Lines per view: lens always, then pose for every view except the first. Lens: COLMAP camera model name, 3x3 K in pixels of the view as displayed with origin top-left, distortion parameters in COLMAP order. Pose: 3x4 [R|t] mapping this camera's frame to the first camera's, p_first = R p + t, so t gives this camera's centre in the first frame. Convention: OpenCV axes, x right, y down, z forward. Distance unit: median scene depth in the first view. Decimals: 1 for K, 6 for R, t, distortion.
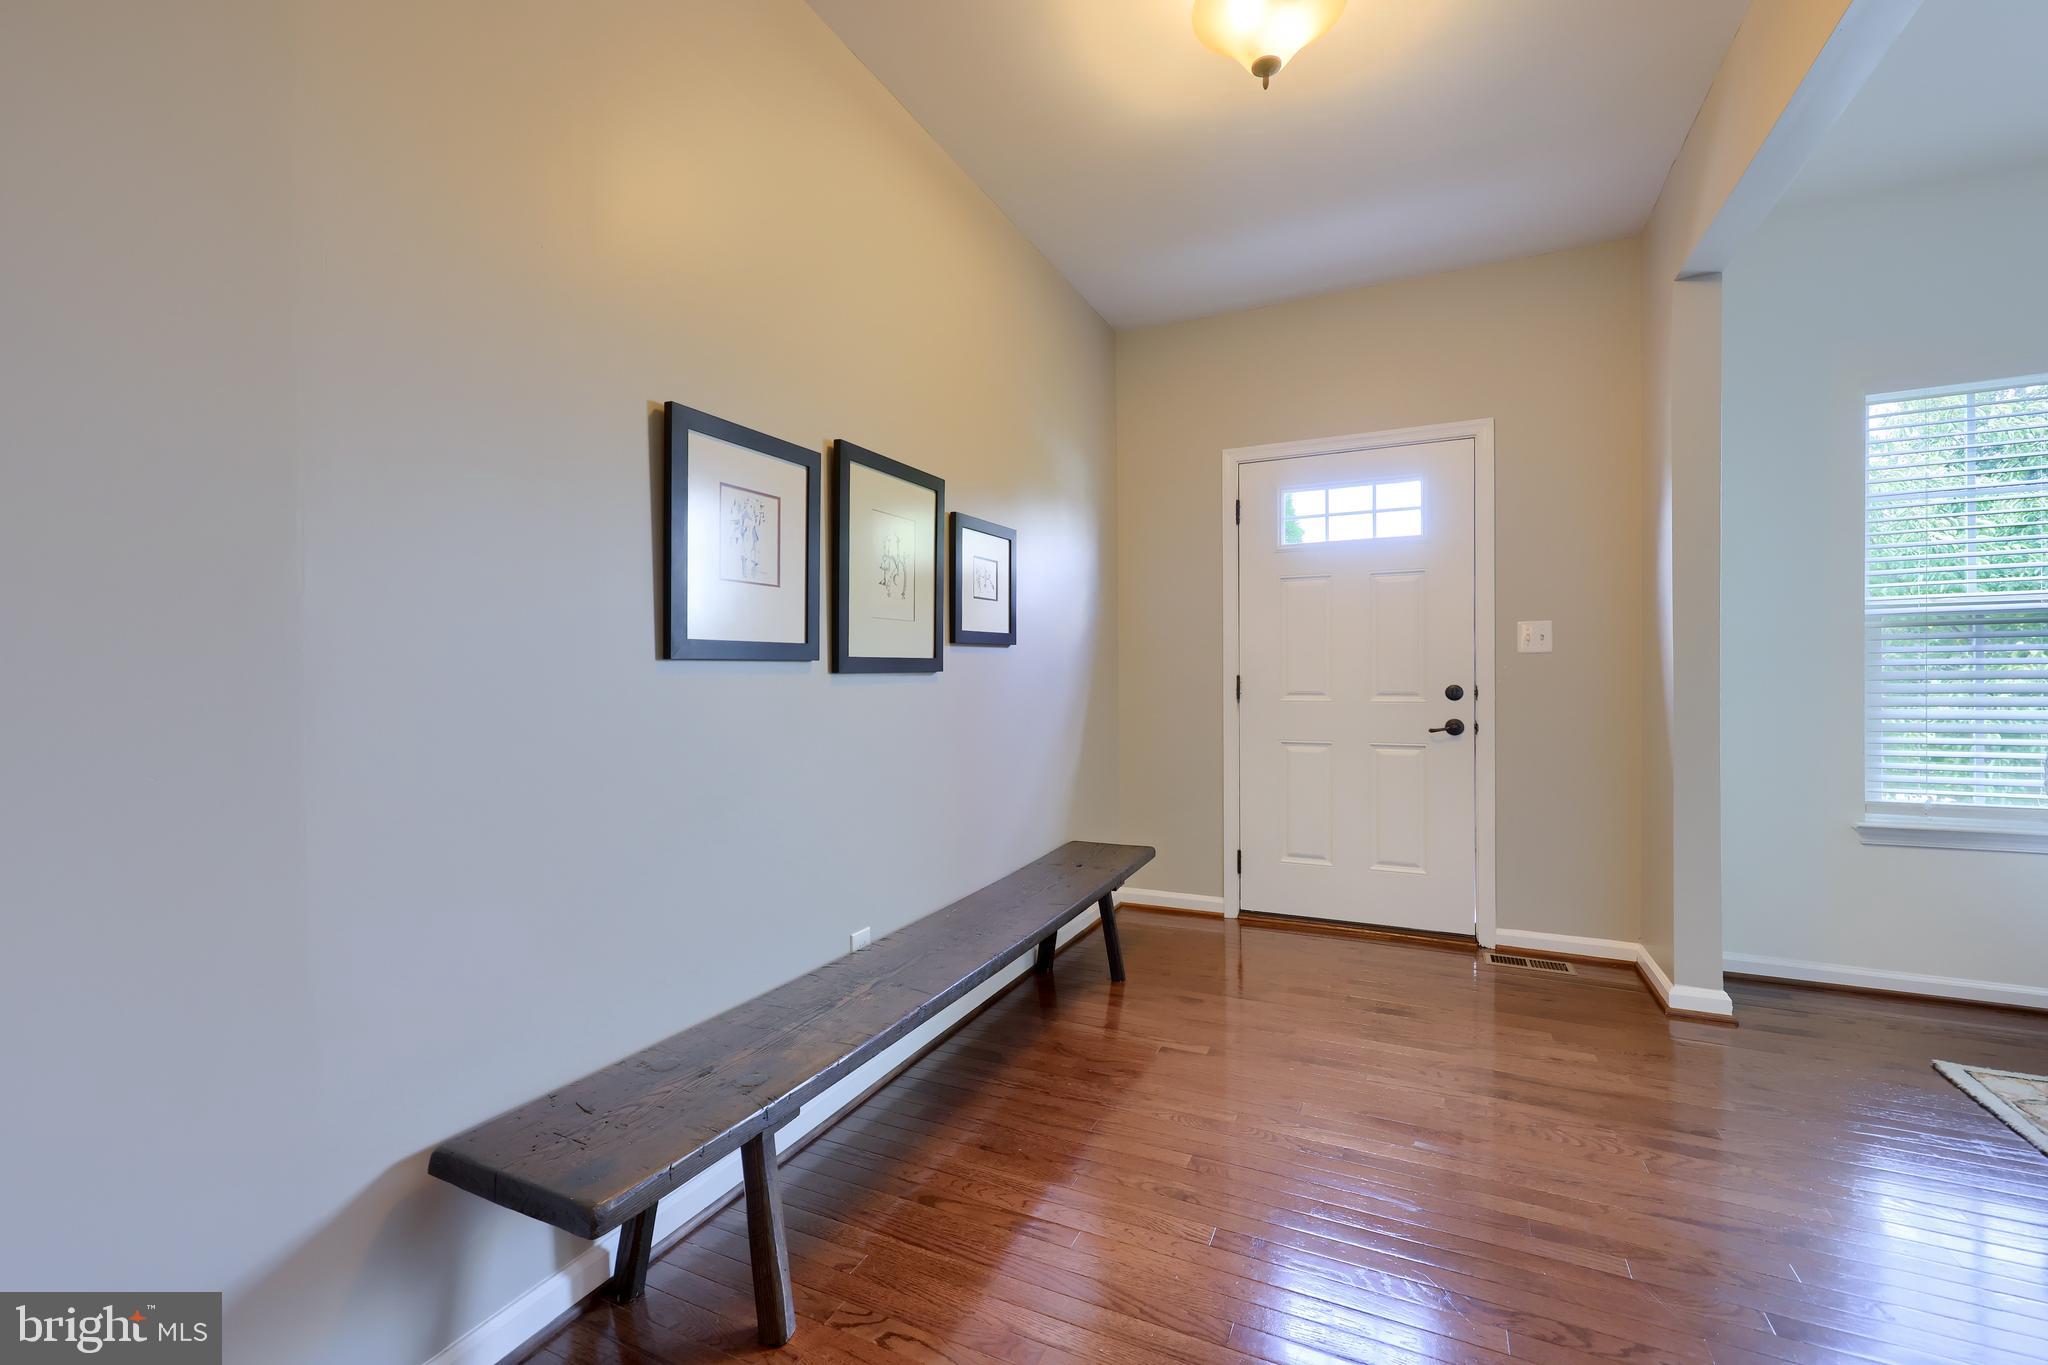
lens RADIAL K [[831.3, 0, 1076.1], [0, 831.3, 697.7], [0, 0, 1]] dist [-0.001043, 0.000175]
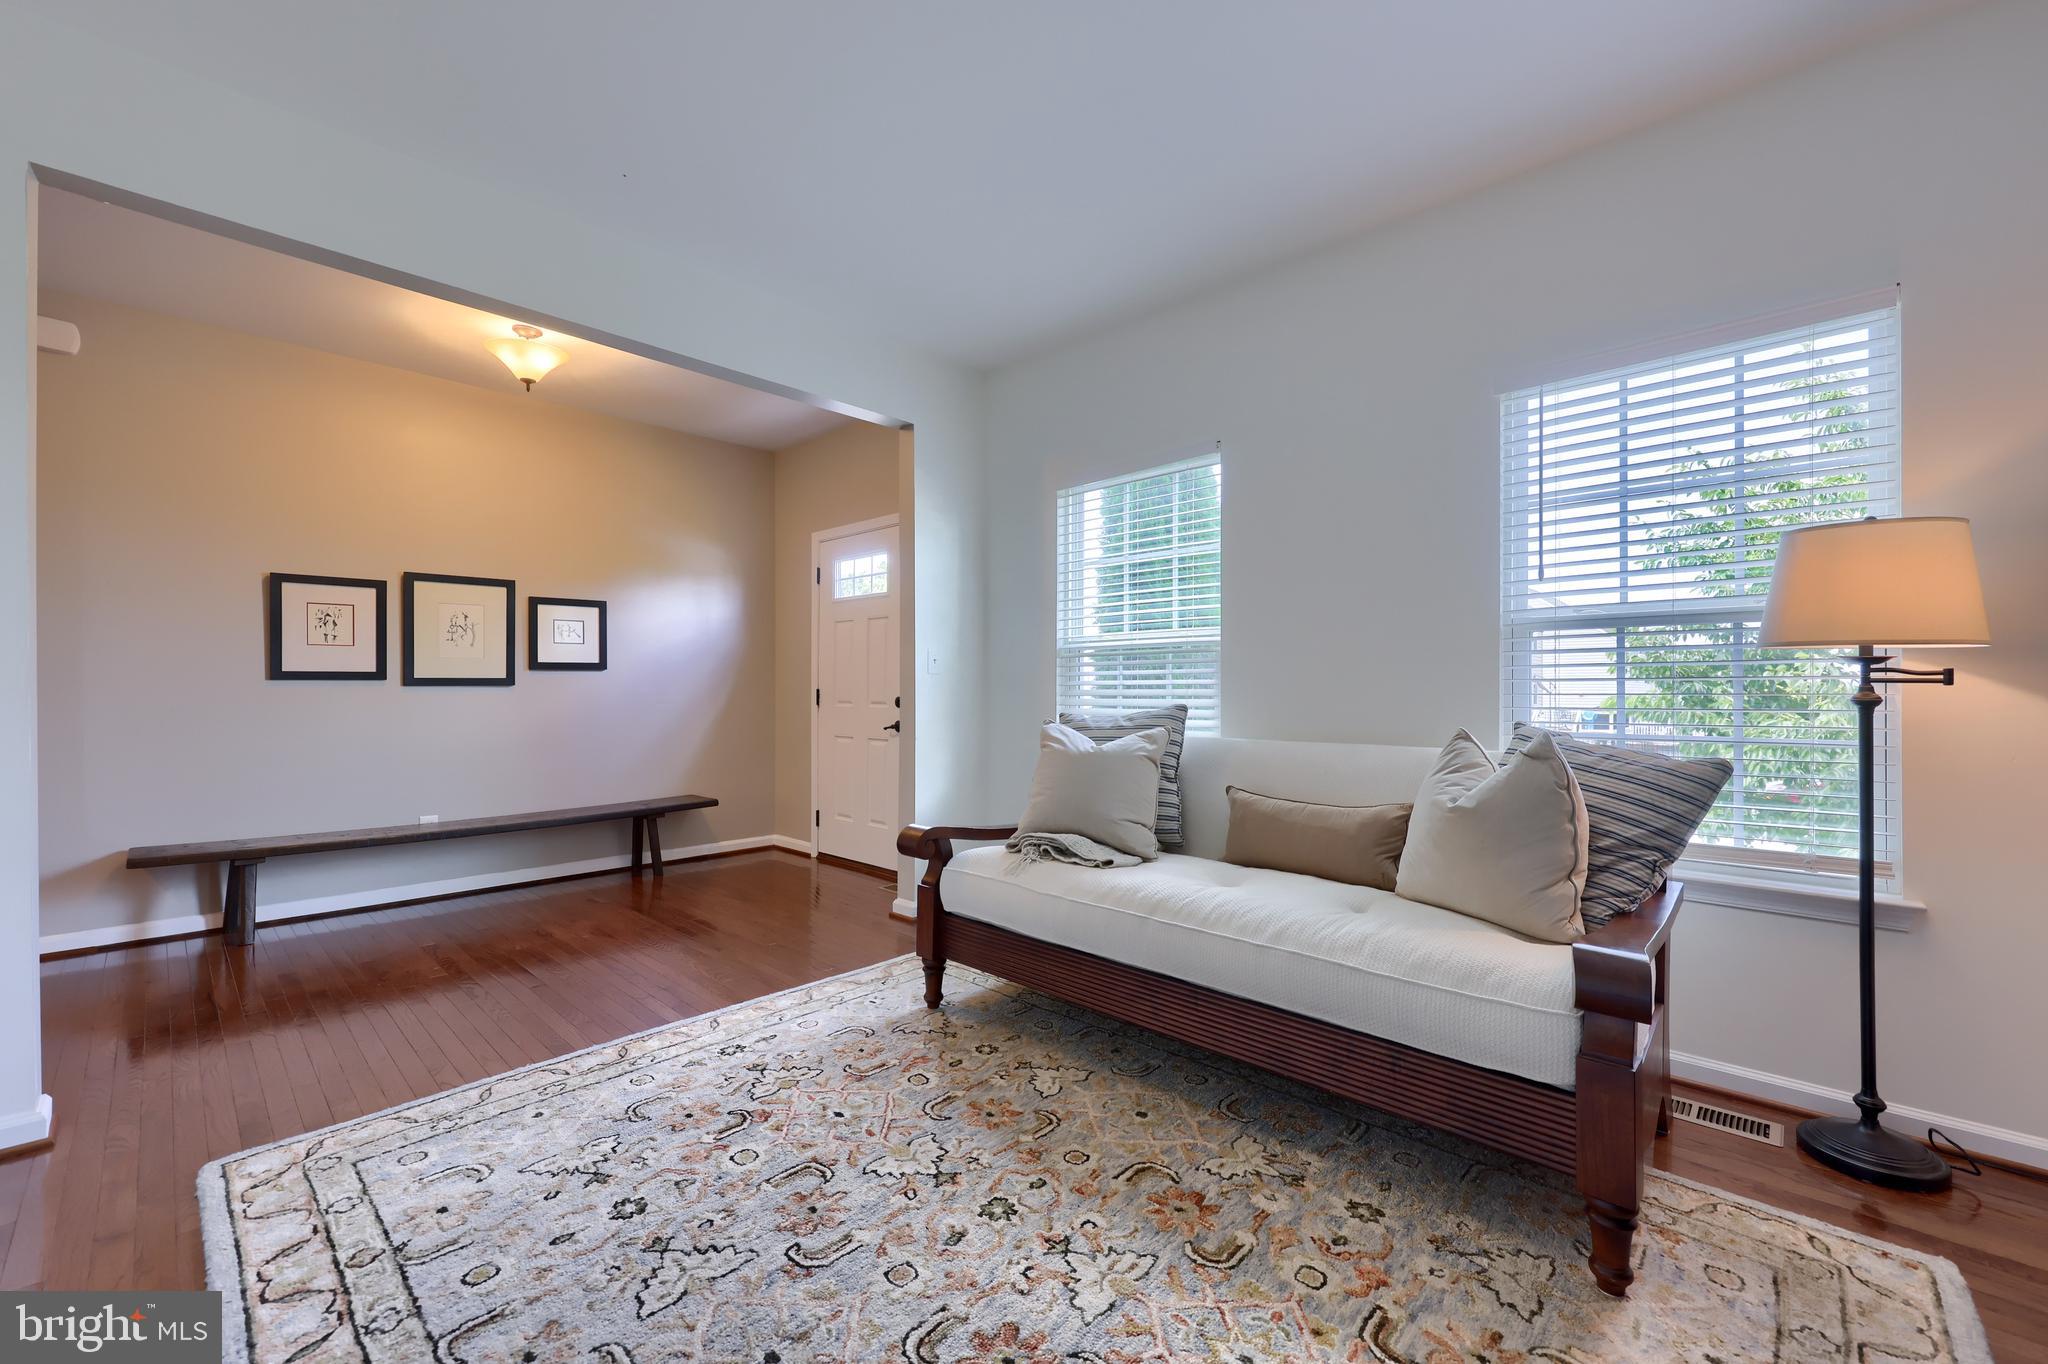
lens RADIAL K [[831.3, 0, 1071.5], [0, 831.3, 692.4], [0, 0, 1]] dist [-0.001043, 0.000175]
pose [[0.946967, 0.009416, -0.321191, 1.231356], [-0.016629, 0.999667, -0.019723, 0.000703], [0.320899, 0.024018, 0.946809, -0.264229]]
